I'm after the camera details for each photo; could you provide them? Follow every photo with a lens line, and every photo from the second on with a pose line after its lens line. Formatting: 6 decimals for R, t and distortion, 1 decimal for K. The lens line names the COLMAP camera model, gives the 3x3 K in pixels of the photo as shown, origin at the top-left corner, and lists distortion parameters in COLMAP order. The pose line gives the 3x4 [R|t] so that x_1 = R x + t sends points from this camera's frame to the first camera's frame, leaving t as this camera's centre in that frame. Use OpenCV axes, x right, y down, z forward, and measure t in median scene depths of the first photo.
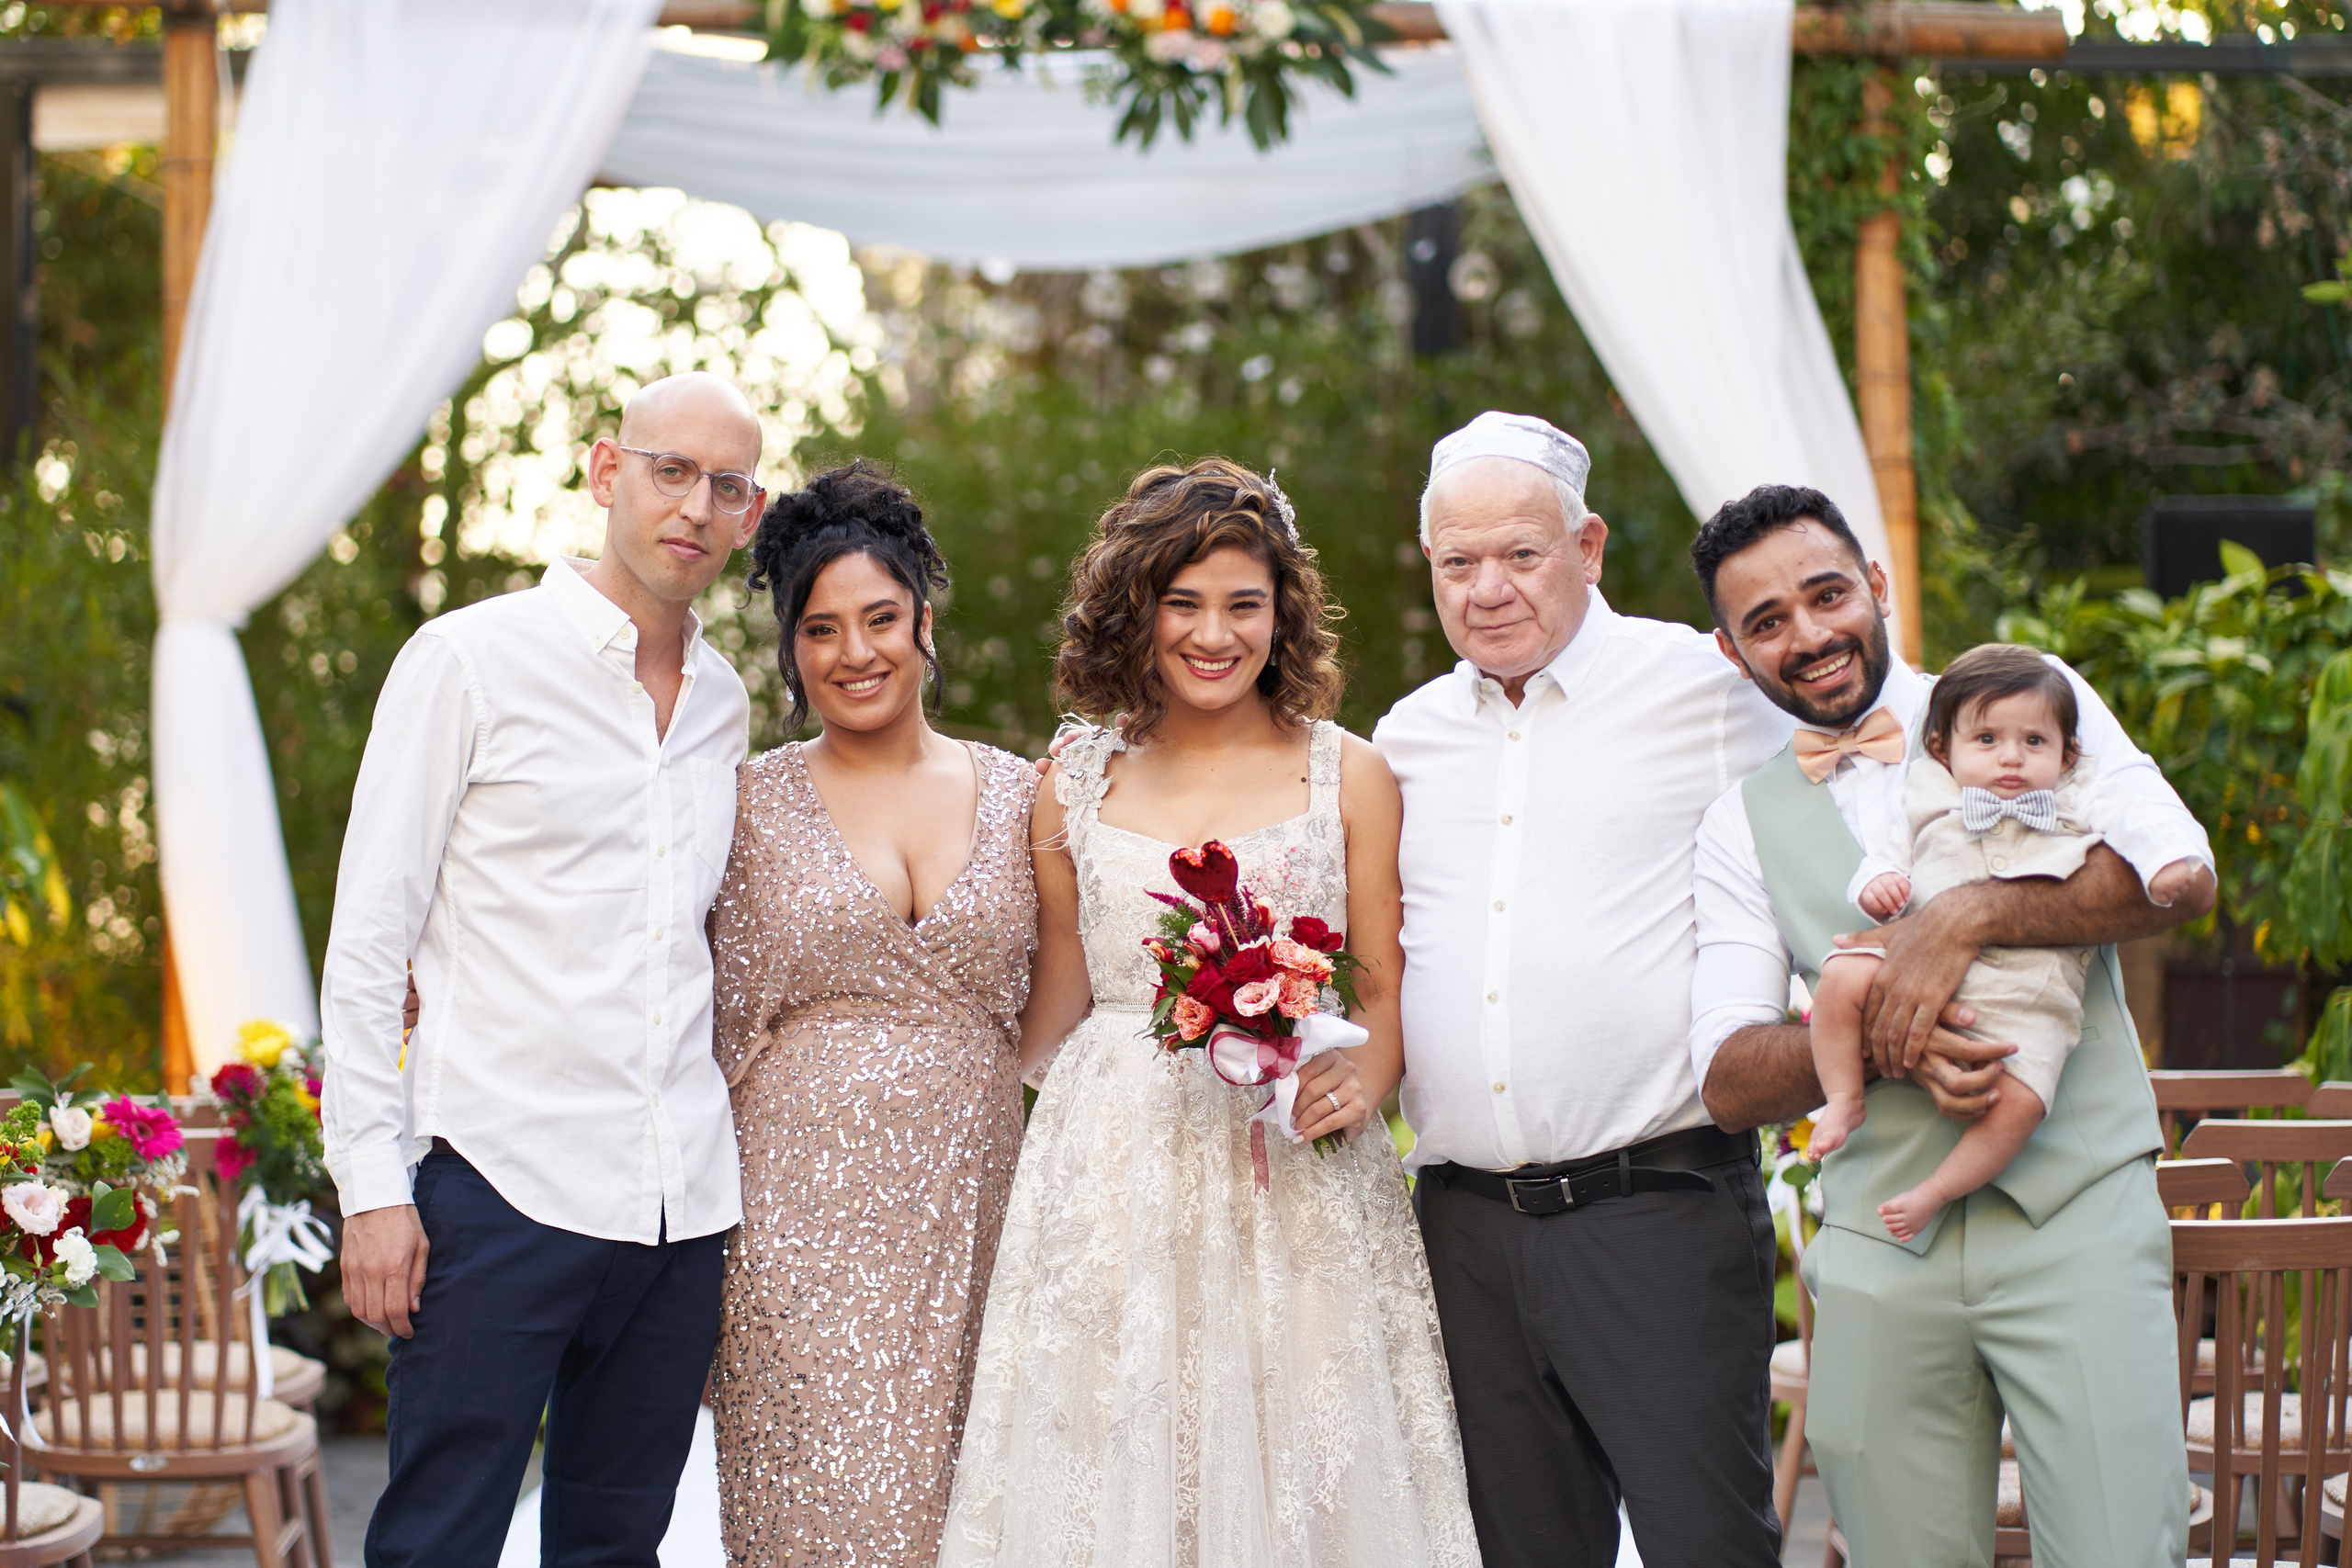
lens RADIAL K [[6389.7, 0, 1167.6], [0, 6389.7, 625.2], [0, 0, 1]] dist [0.074263, -1.171176]
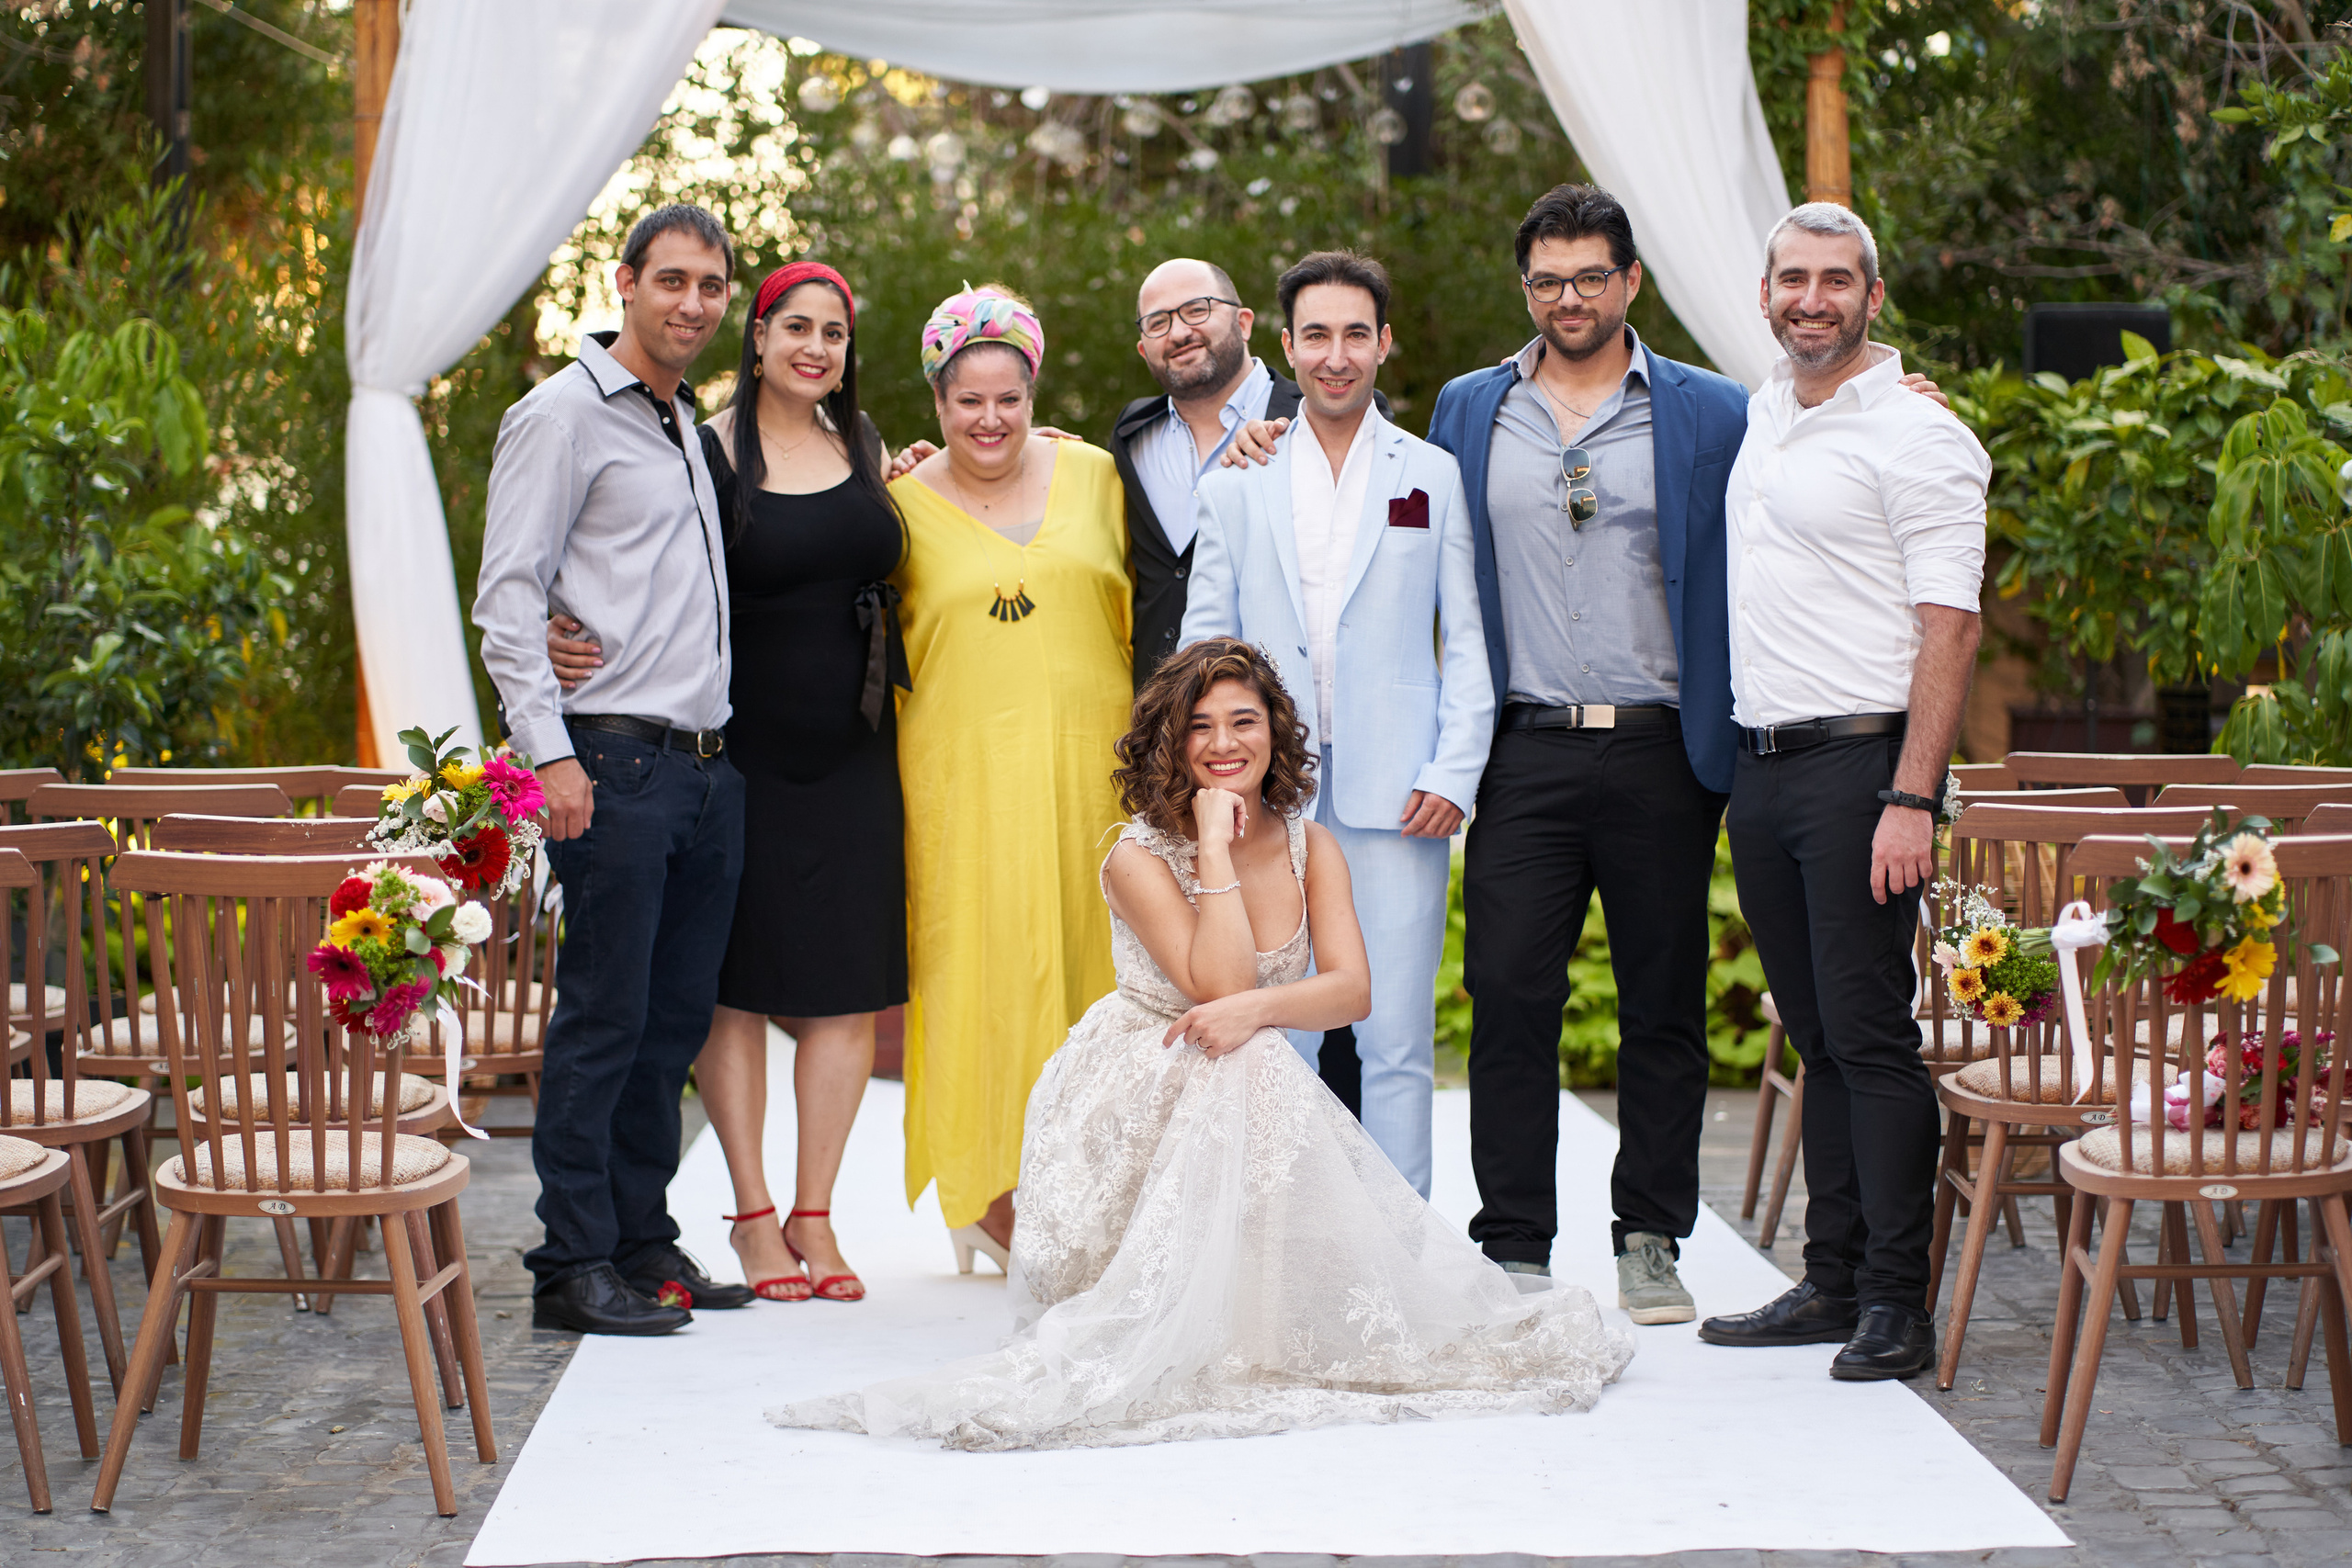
lens RADIAL K [[5812.6, 0, 1176.0], [0, 5812.6, 784.0], [0, 0, 1]] dist [-0.049281, -0.328543]
pose [[0.999557, 0.002783, 0.029622, -0.038745], [-0.004456, 0.998389, 0.056563, 0.010134], [-0.029416, -0.056670, 0.997959, -0.064613]]
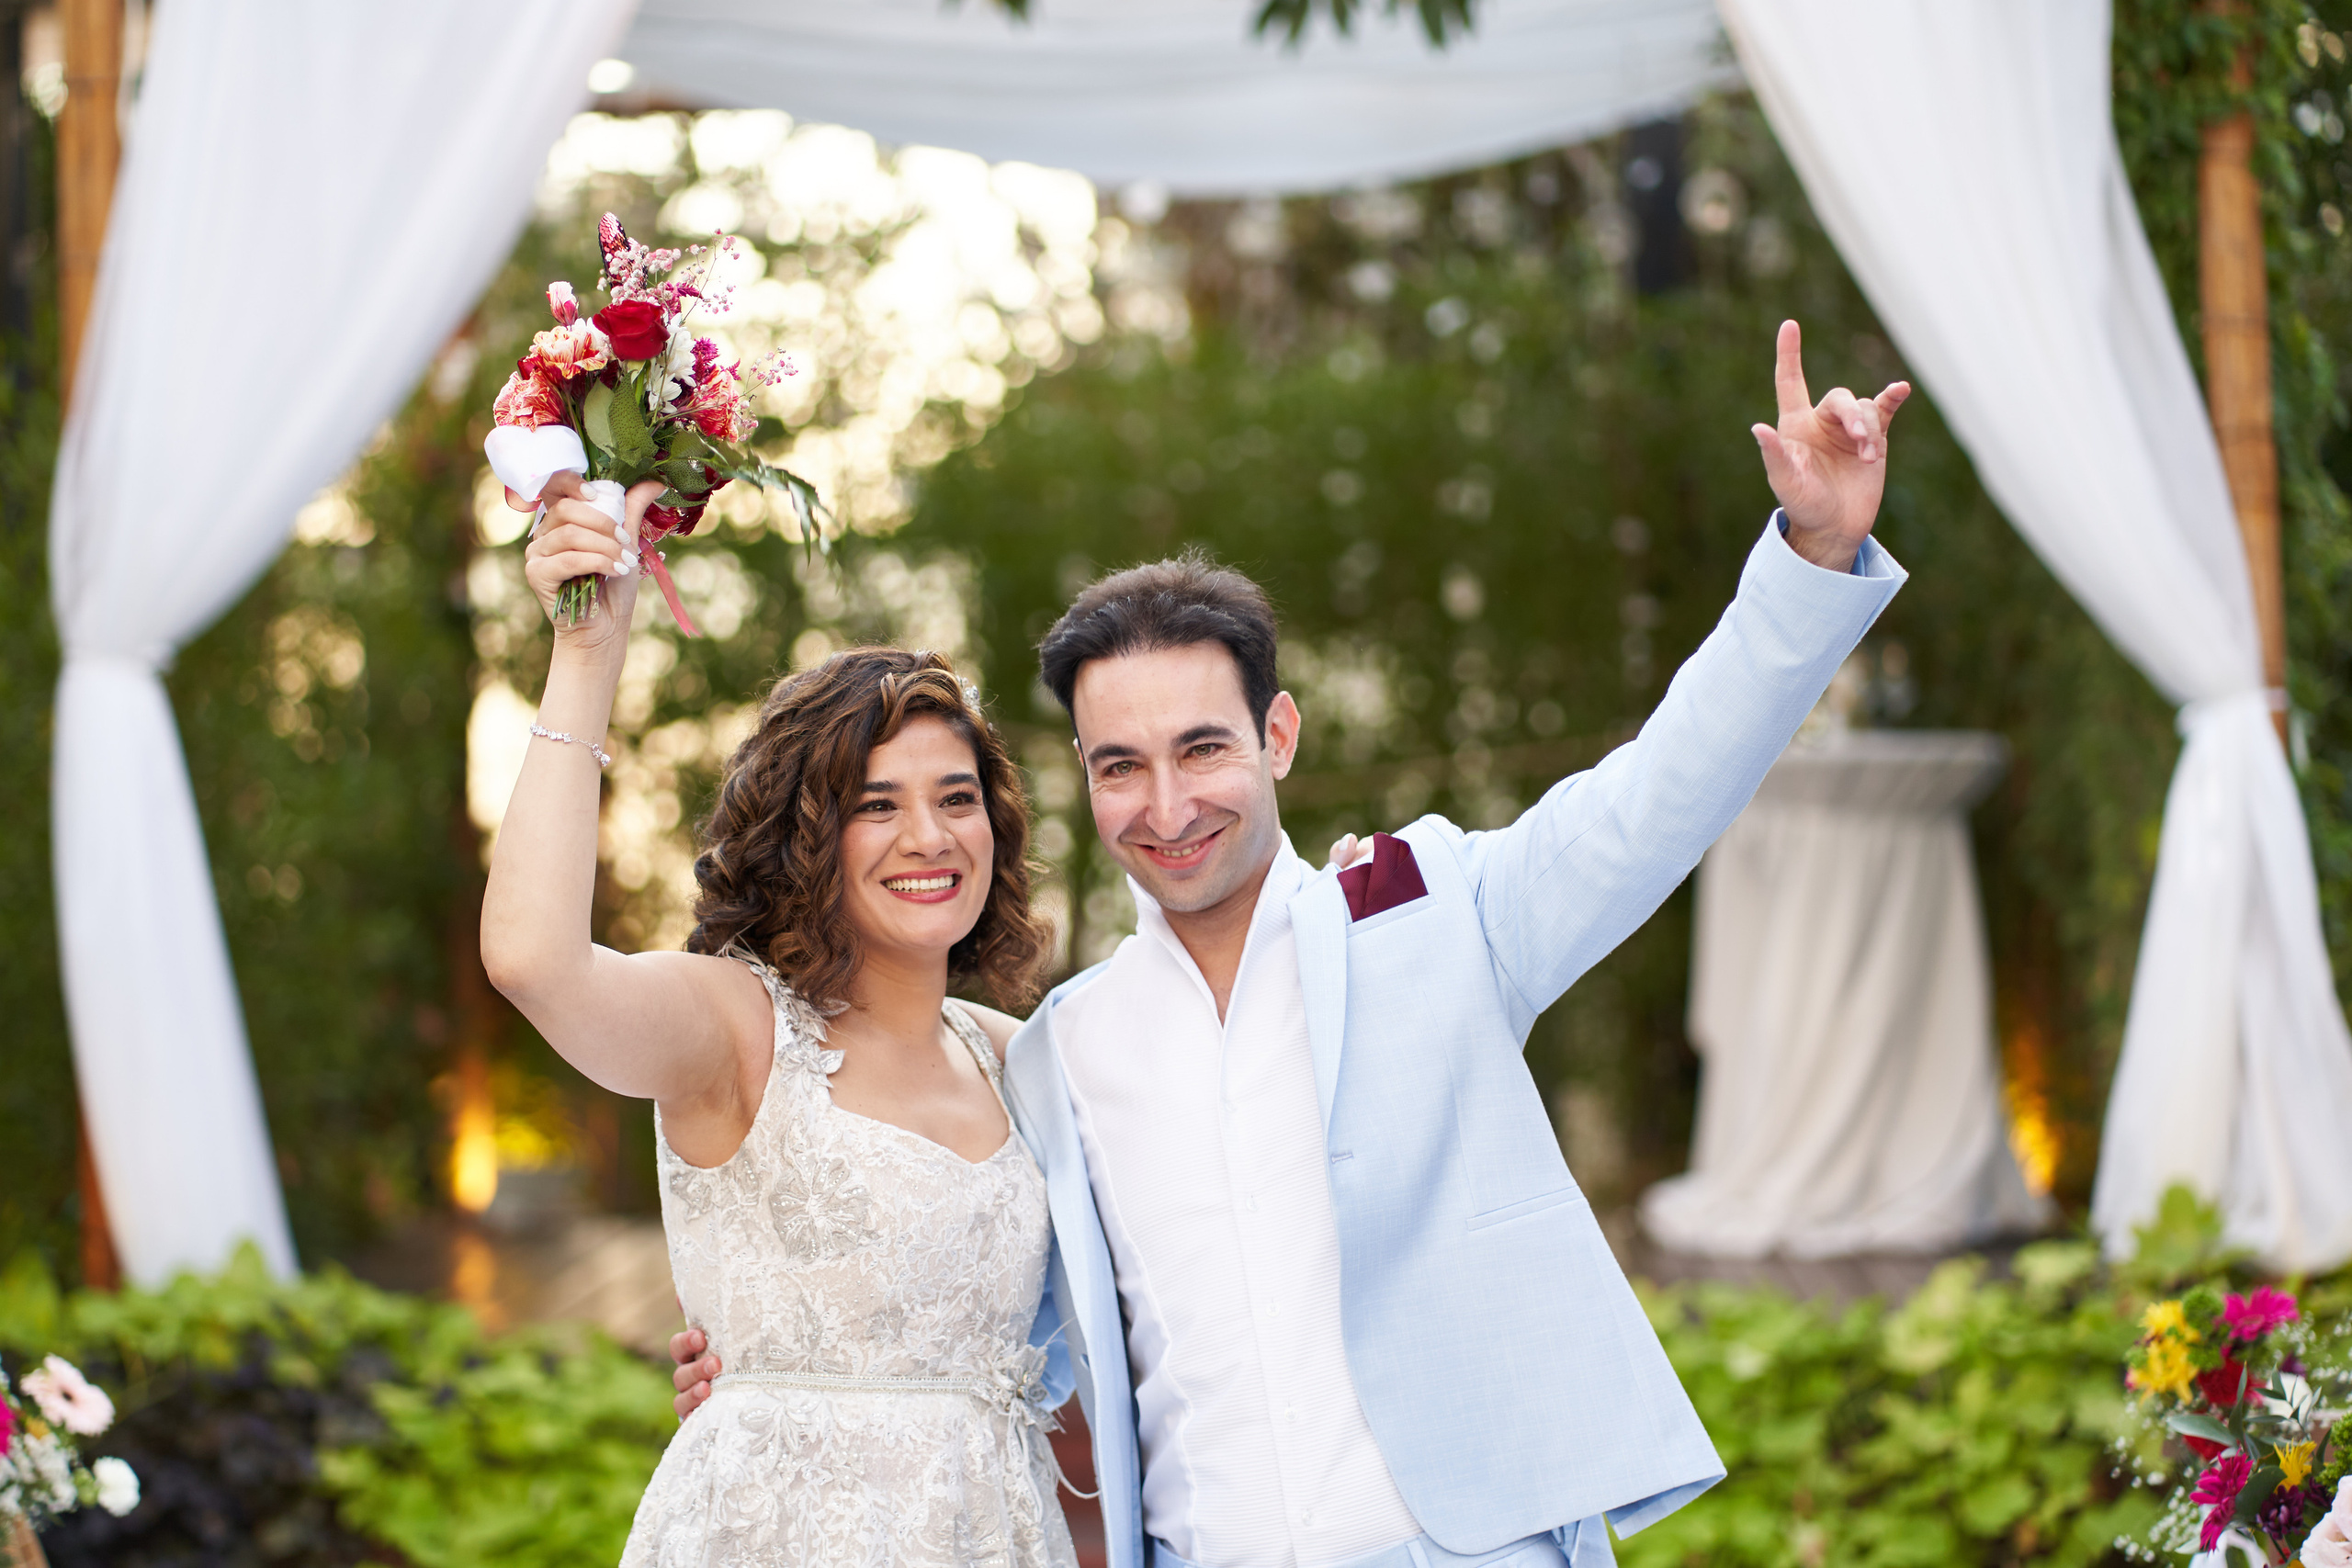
lens RADIAL K [[5991.2, 0, 1183.8], [0, 5991.2, 726.9], [0, 0, 1]] dist [0.017504, -0.765716]
pose [[0.999330, -0.011448, -0.034755, 0.007423], [0.012545, 0.999424, 0.031517, -0.013859], [0.034374, -0.031932, 0.998899, 0.254474]]
